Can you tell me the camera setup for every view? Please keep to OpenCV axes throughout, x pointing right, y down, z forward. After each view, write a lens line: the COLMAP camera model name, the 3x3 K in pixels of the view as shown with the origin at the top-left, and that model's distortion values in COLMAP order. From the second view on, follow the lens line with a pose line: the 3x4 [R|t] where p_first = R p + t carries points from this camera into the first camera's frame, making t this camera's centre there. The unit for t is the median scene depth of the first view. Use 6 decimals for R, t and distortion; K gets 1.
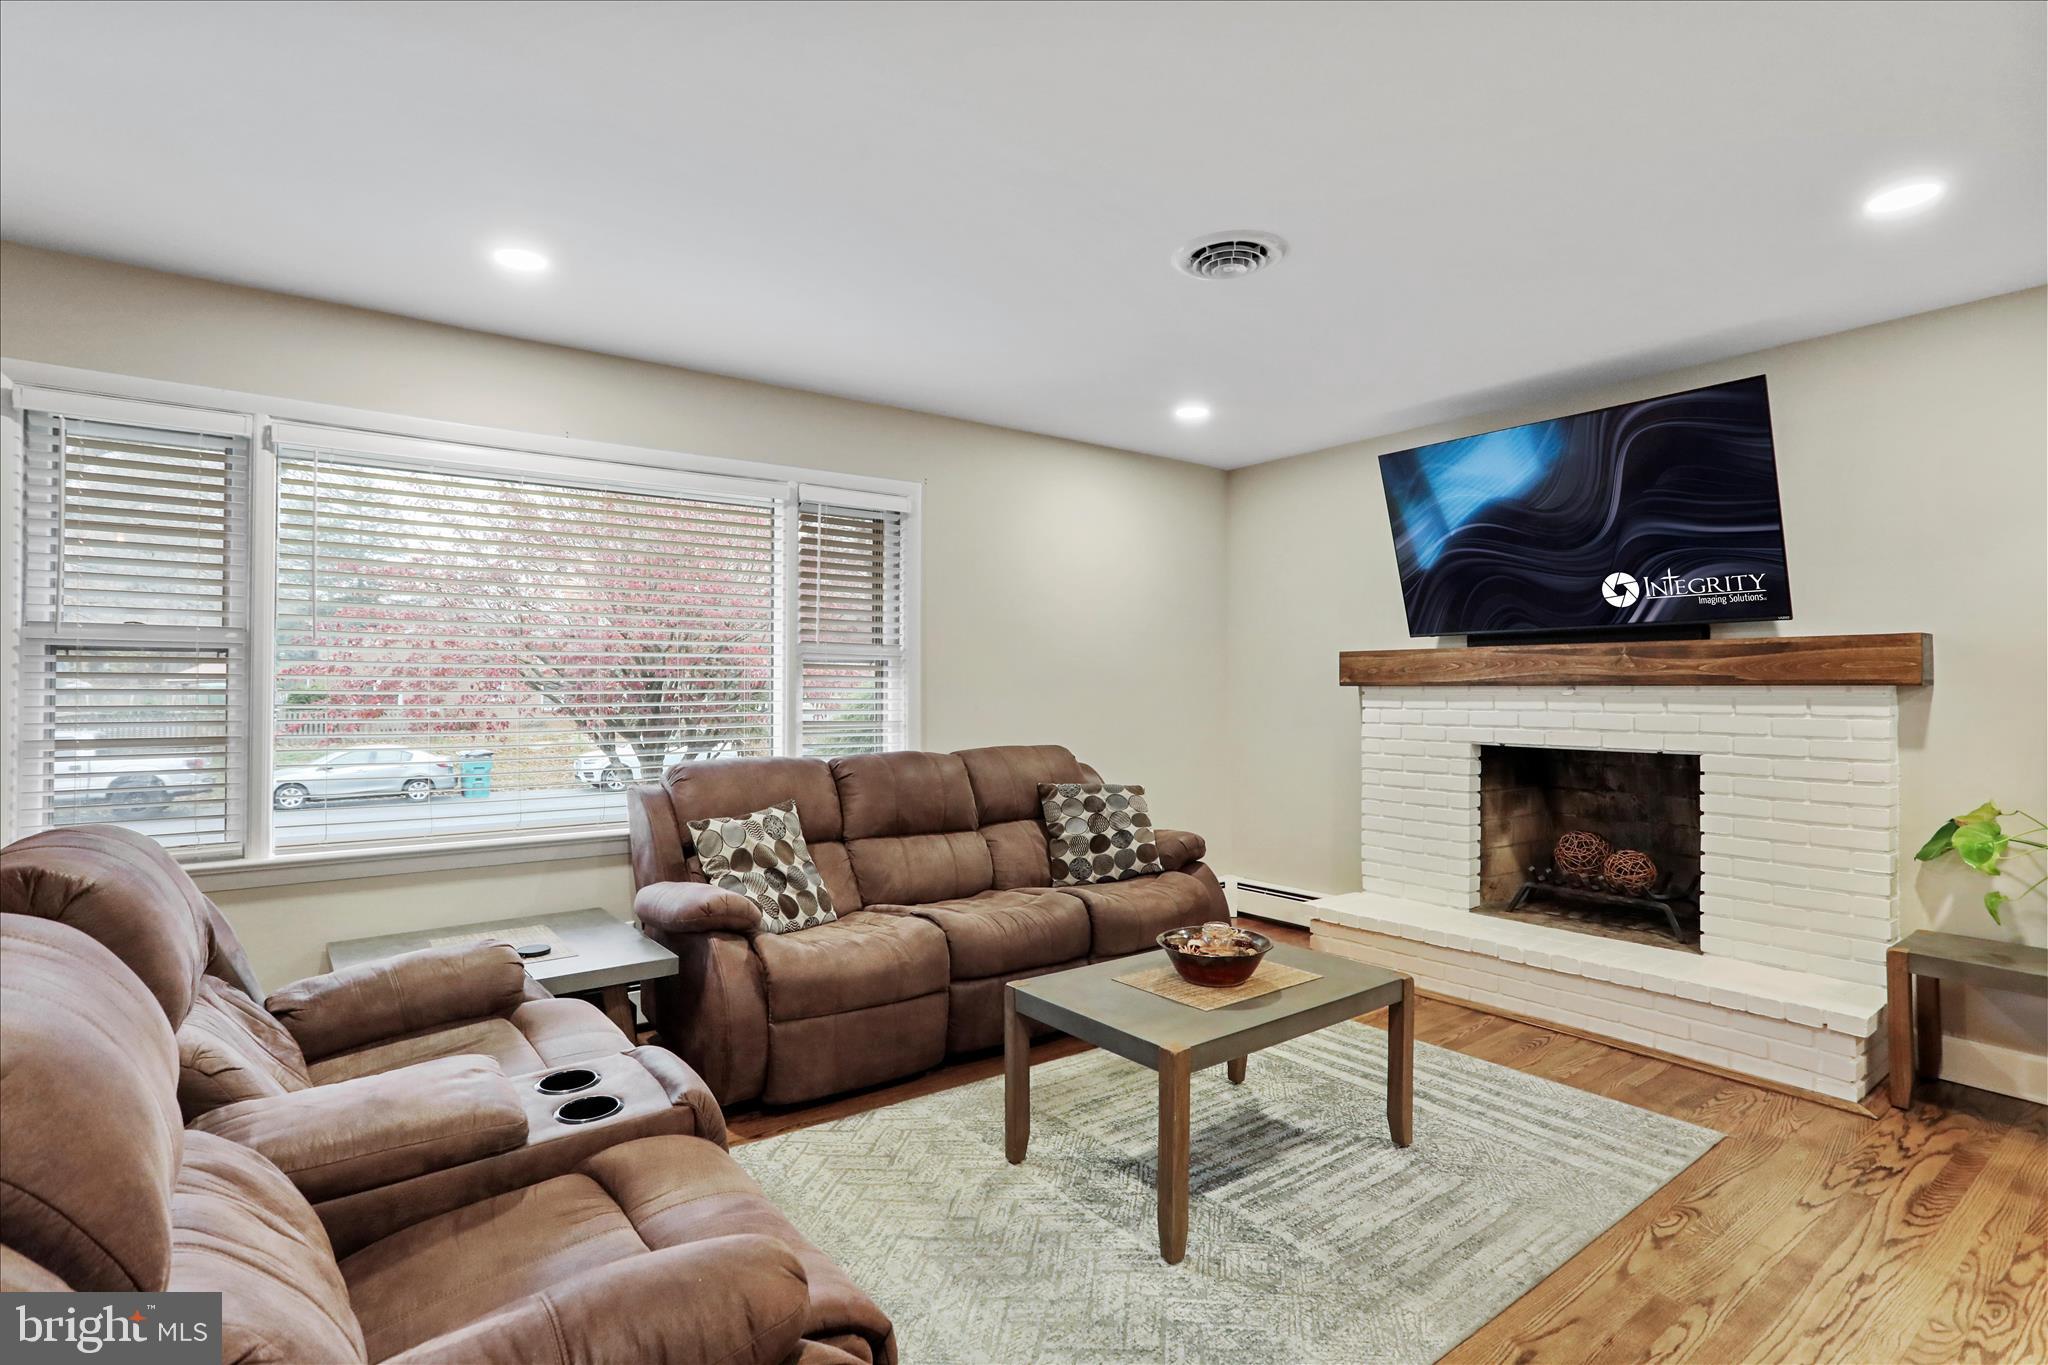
lens RADIAL K [[1013.7, 0, 1025.9], [0, 1013.7, 692.9], [0, 0, 1]] dist [-0.055289, 0.033664]
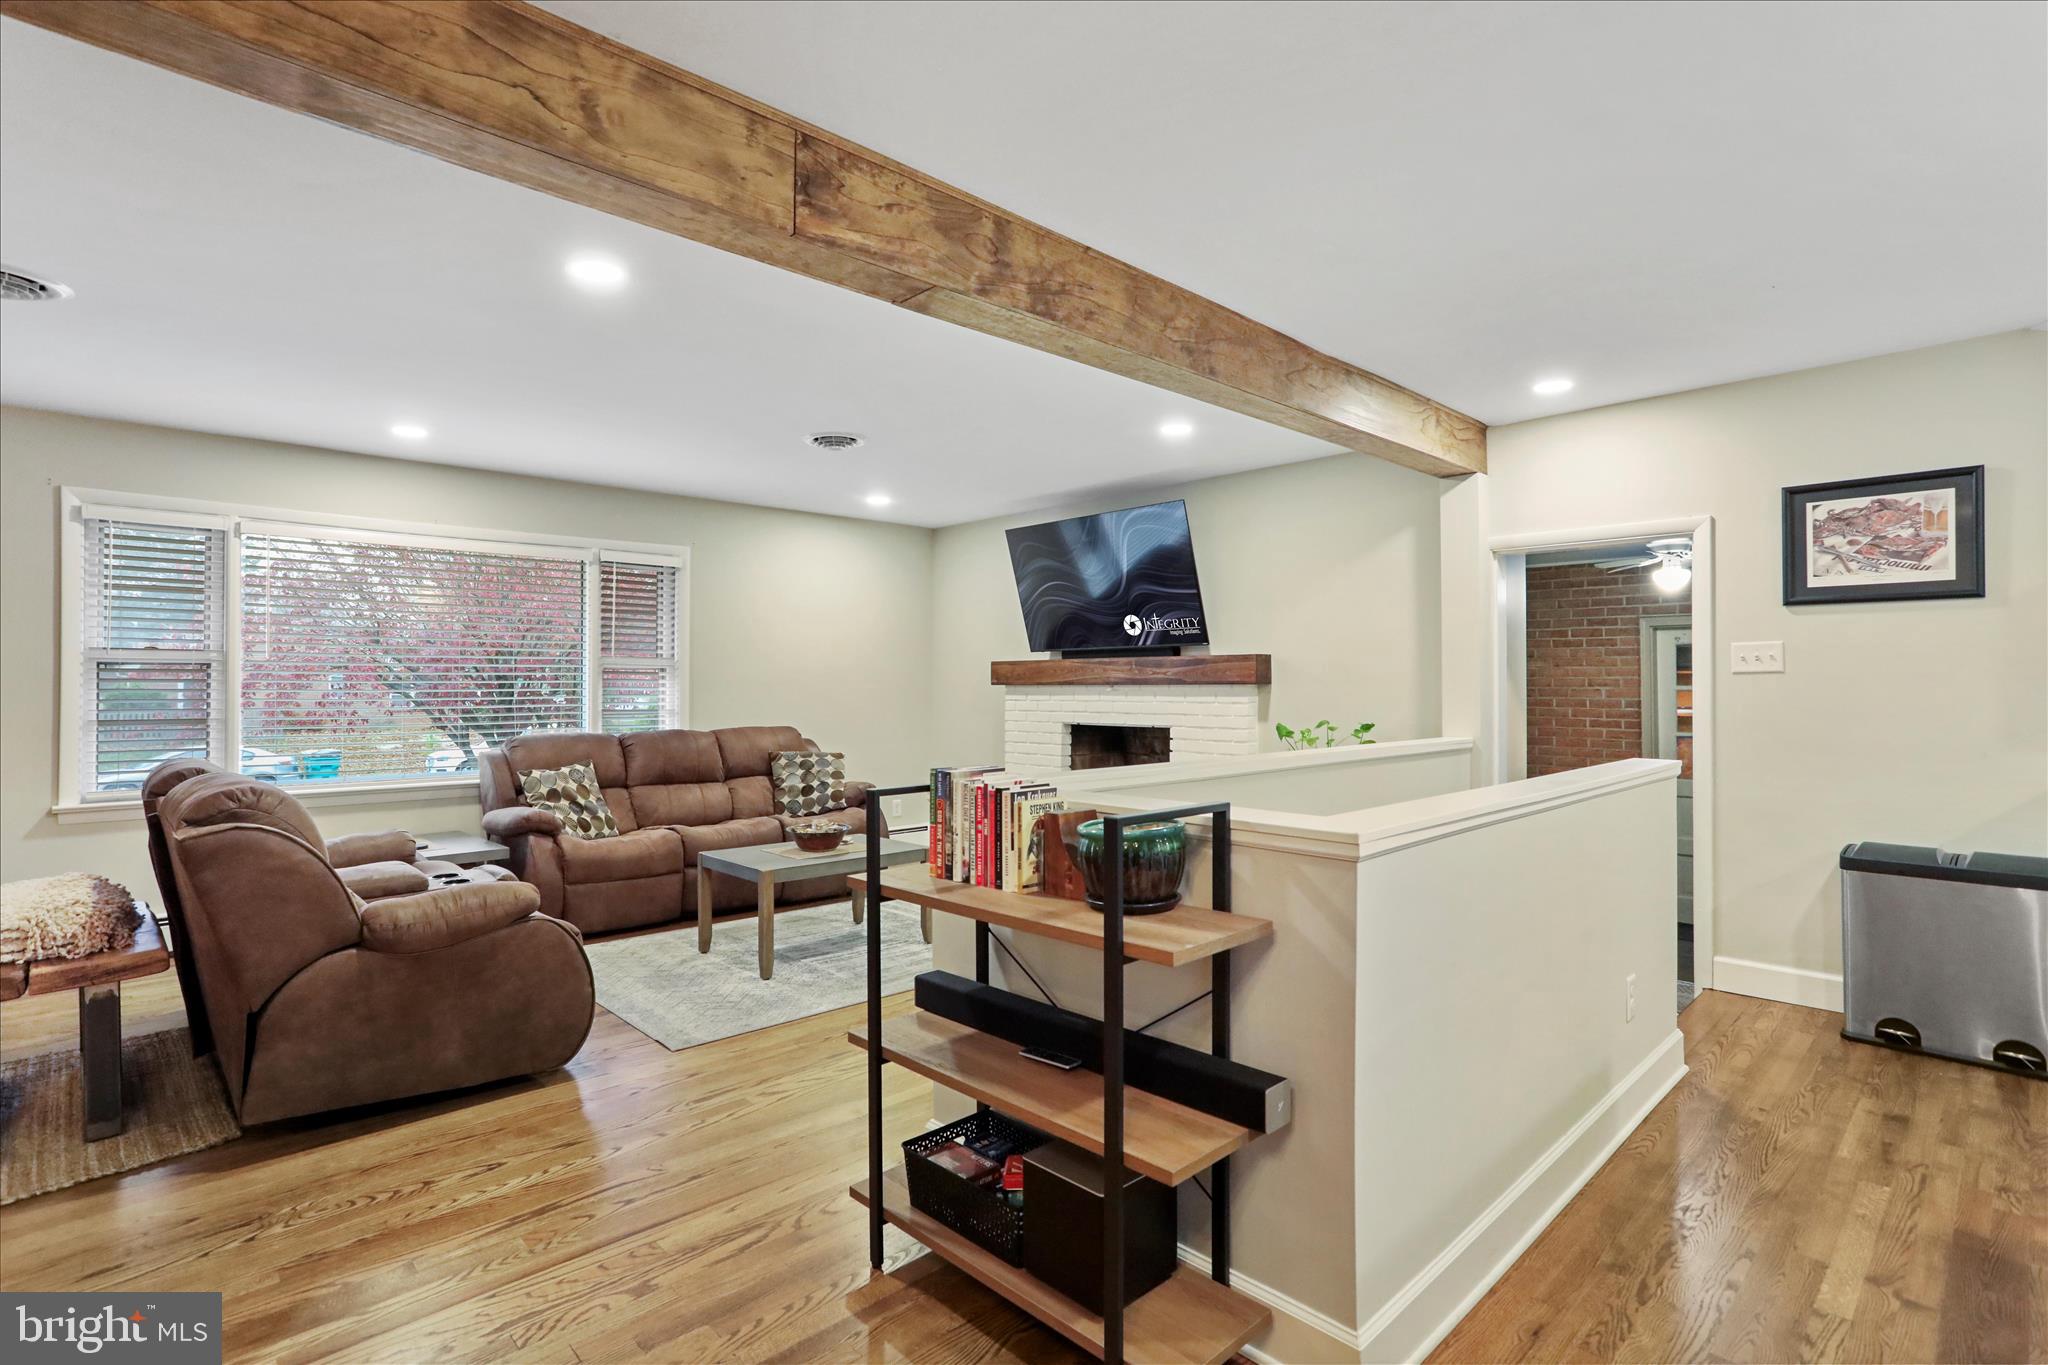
lens RADIAL K [[995.3, 0, 1024.0], [0, 995.3, 682.5], [0, 0, 1]] dist [-0.056301, 0.031338]
pose [[0.992128, -0.000857, 0.125224, 0.225718], [0.002018, 0.999956, -0.009147, 0.002707], [-0.125211, 0.009328, 0.992086, -0.549775]]
